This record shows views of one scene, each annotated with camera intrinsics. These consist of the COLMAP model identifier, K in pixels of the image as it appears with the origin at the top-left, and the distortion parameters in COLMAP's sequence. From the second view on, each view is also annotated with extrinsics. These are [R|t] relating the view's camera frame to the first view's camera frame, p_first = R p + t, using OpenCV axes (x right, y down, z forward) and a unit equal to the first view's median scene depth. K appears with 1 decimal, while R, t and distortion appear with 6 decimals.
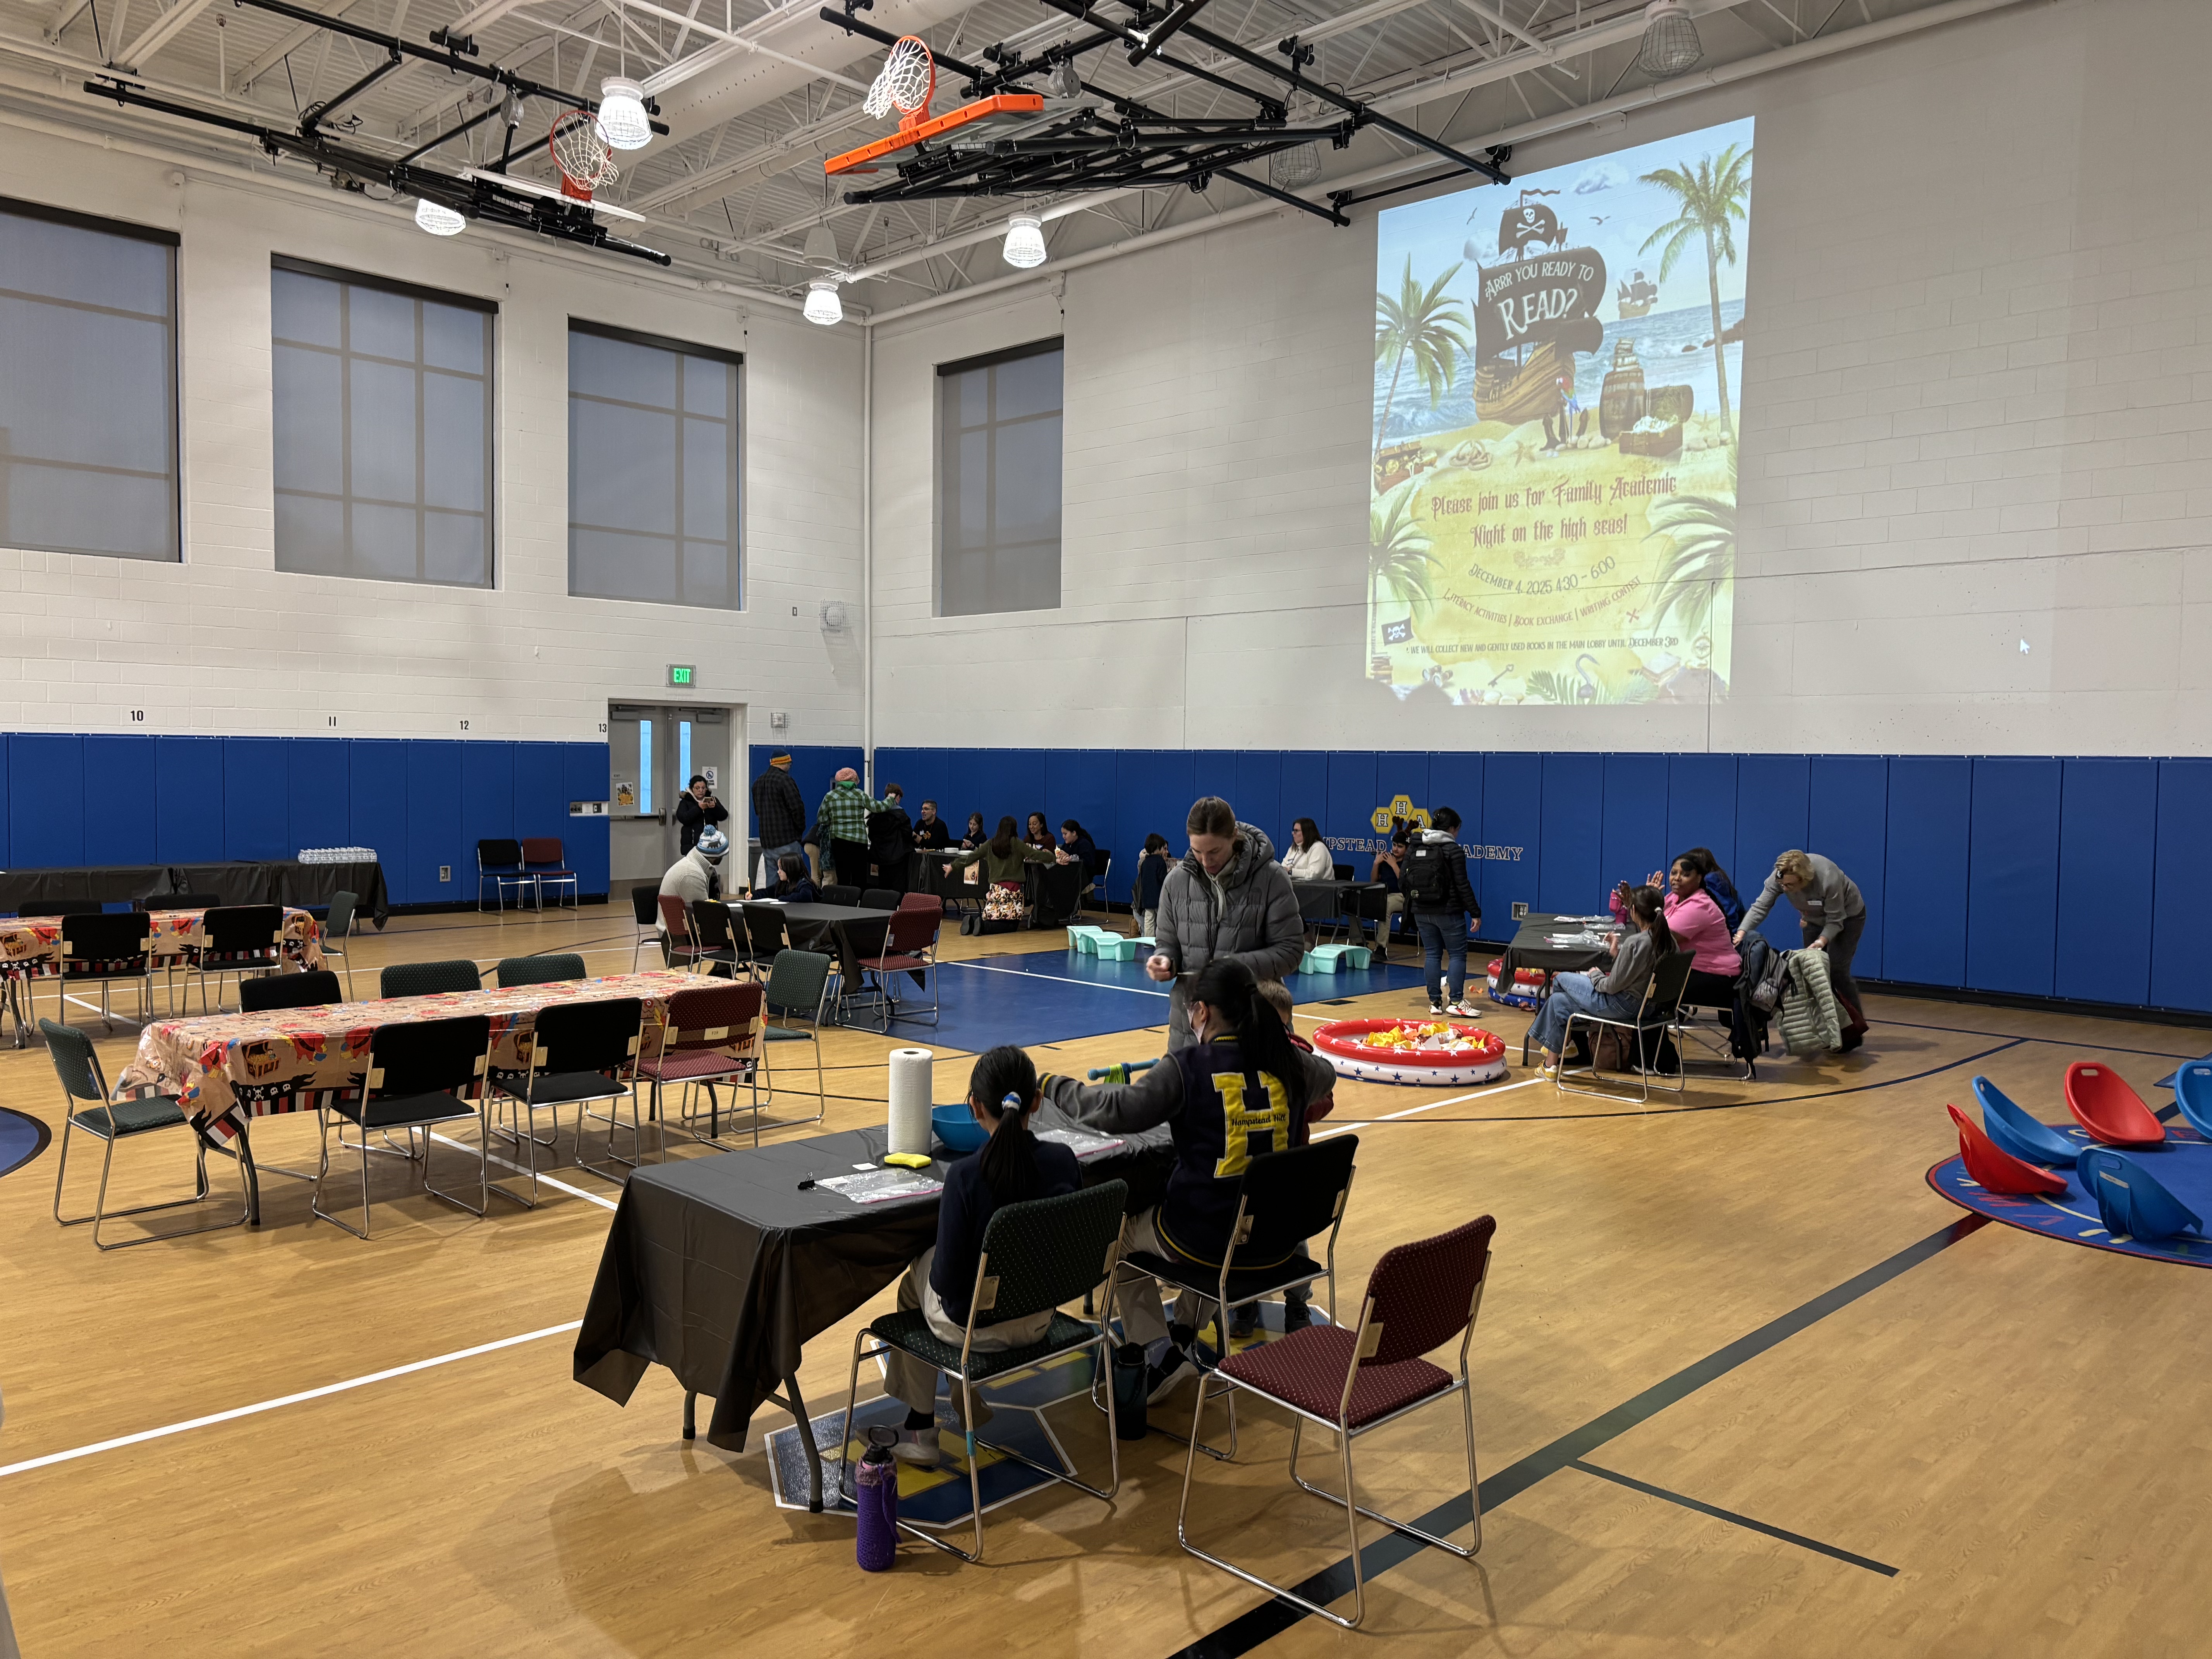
lens RADIAL K [[1664.5, 0, 1096.1], [0, 1664.5, 837.3], [0, 0, 1]] dist [0.001747, 0.008495]
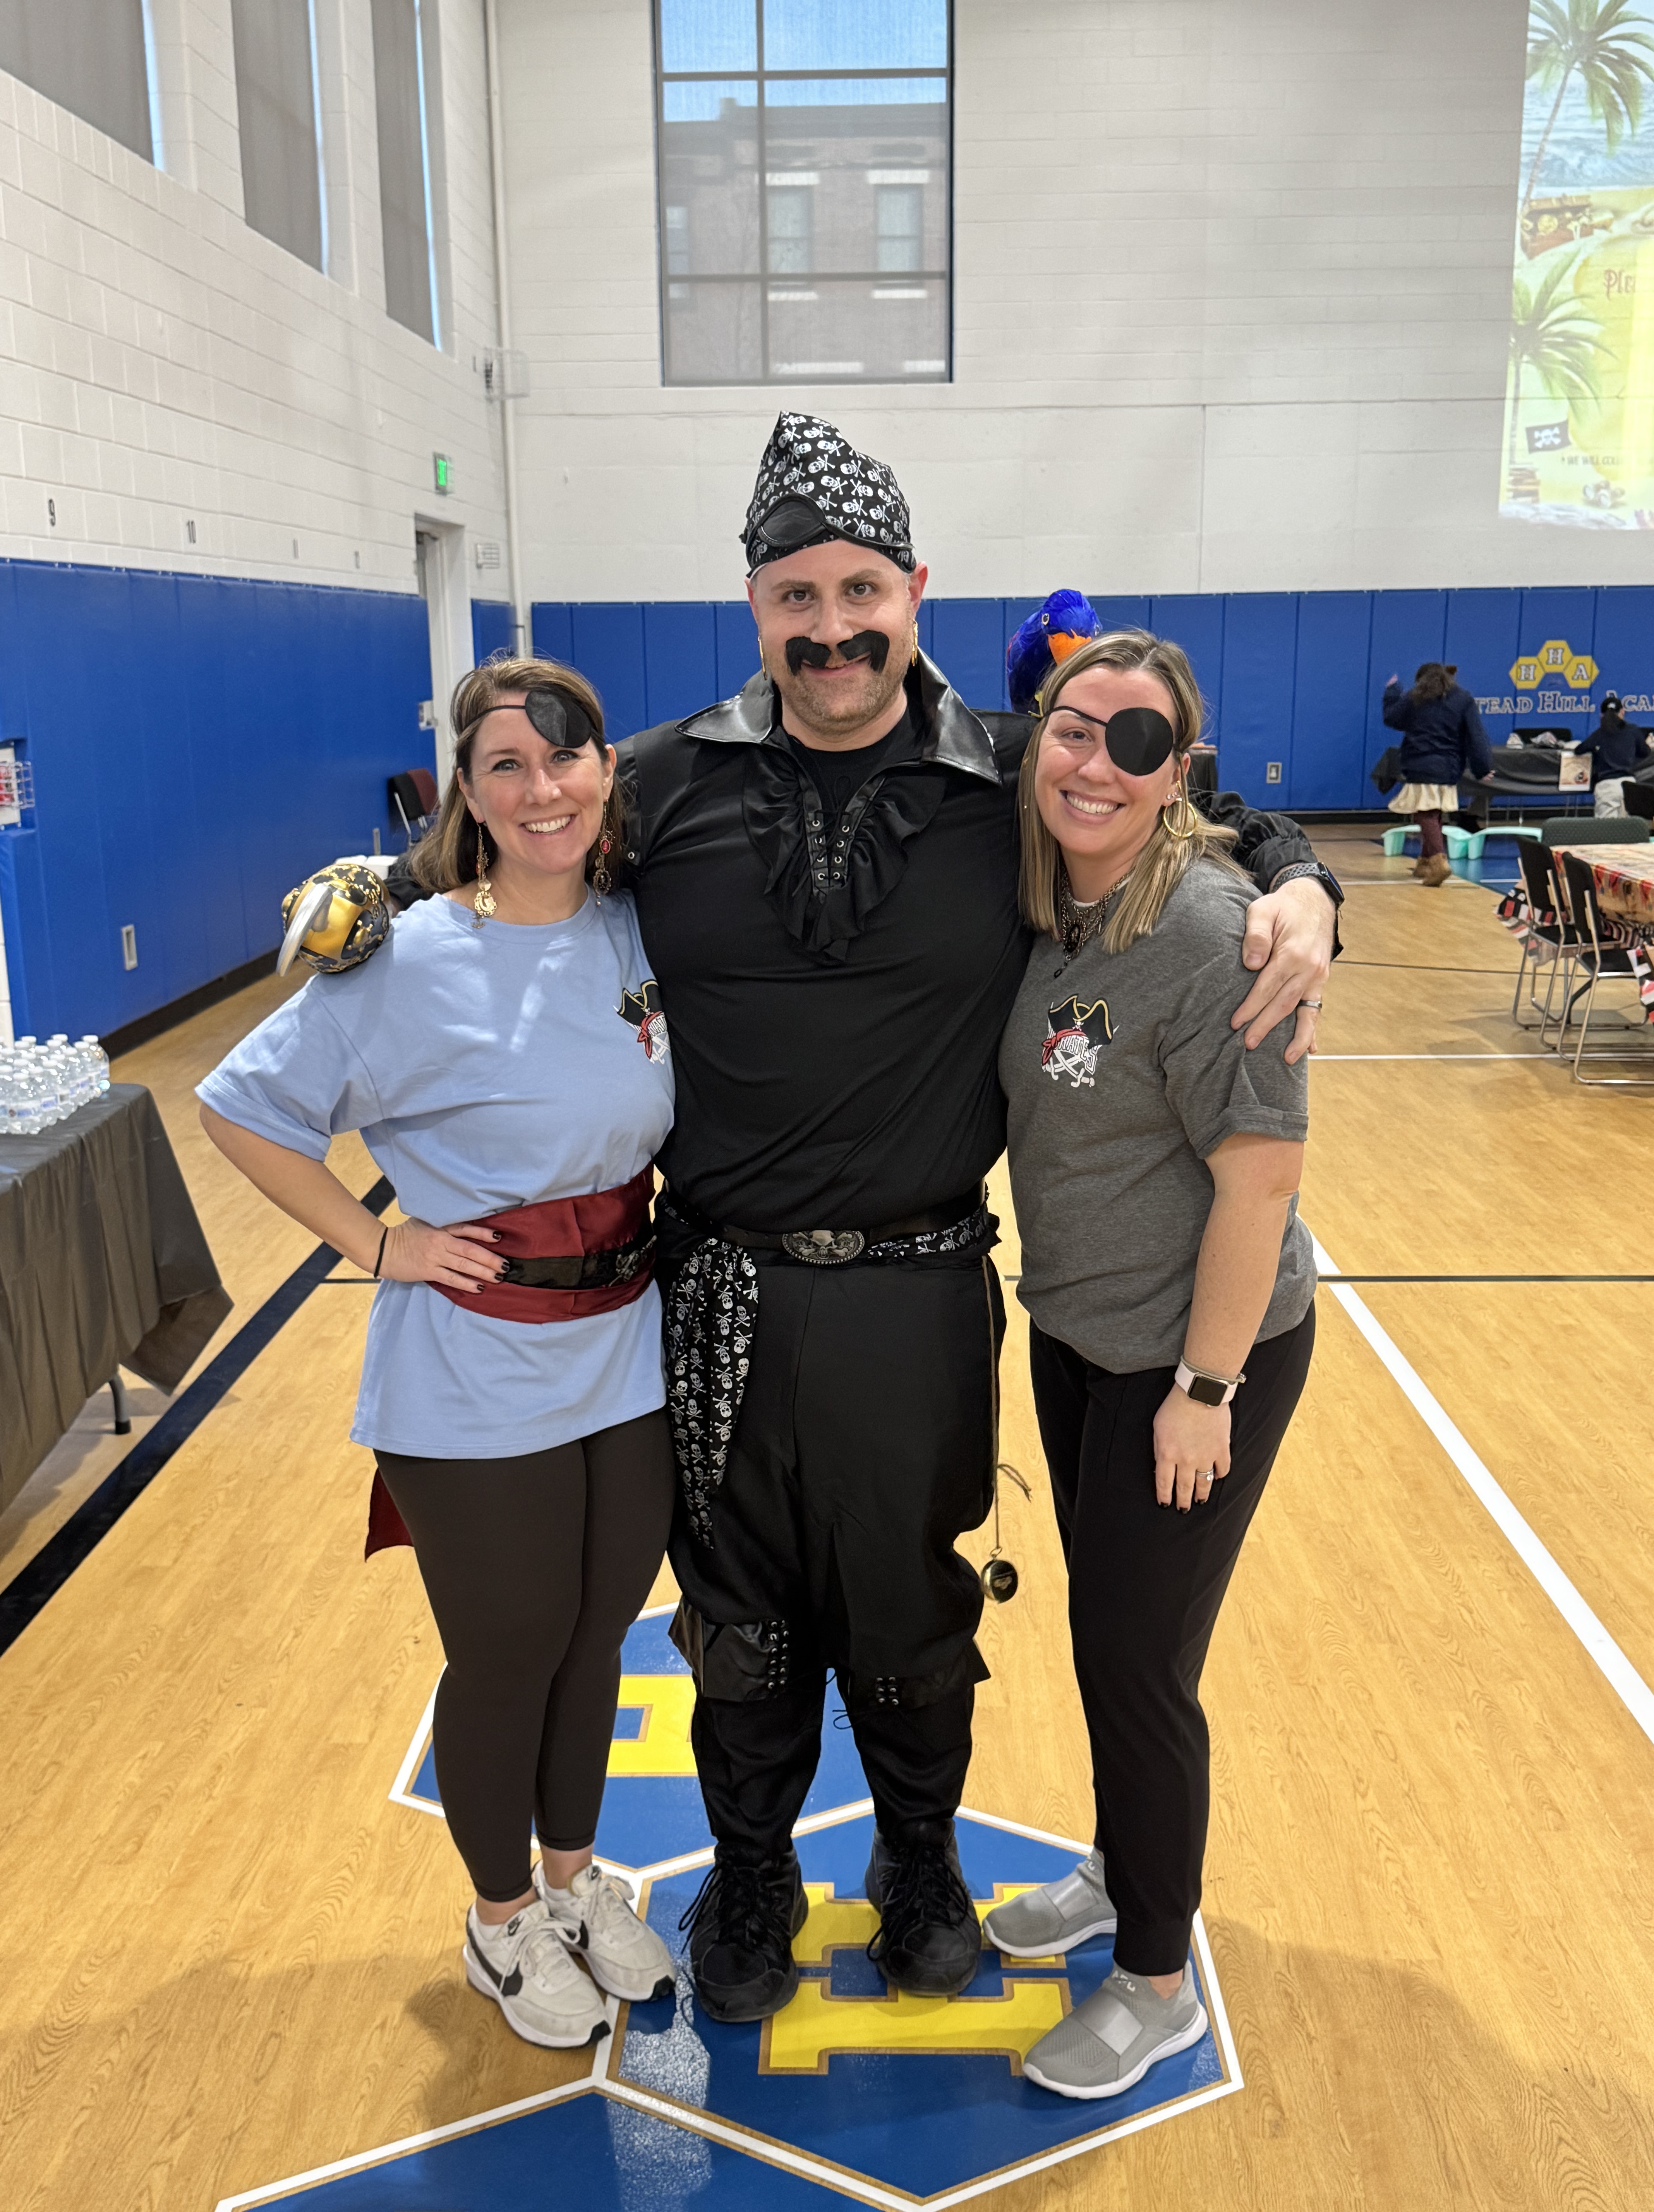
lens RADIAL K [[2302.8, 0, 833.8], [0, 2302.8, 1116.9], [0, 0, 1]] dist [-0.003044, 0.000000]
pose [[0.723191, -0.167822, 0.669948, -0.890639], [0.053808, 0.980771, 0.187599, -0.027065], [-0.688548, -0.099621, 0.718315, 0.398046]]
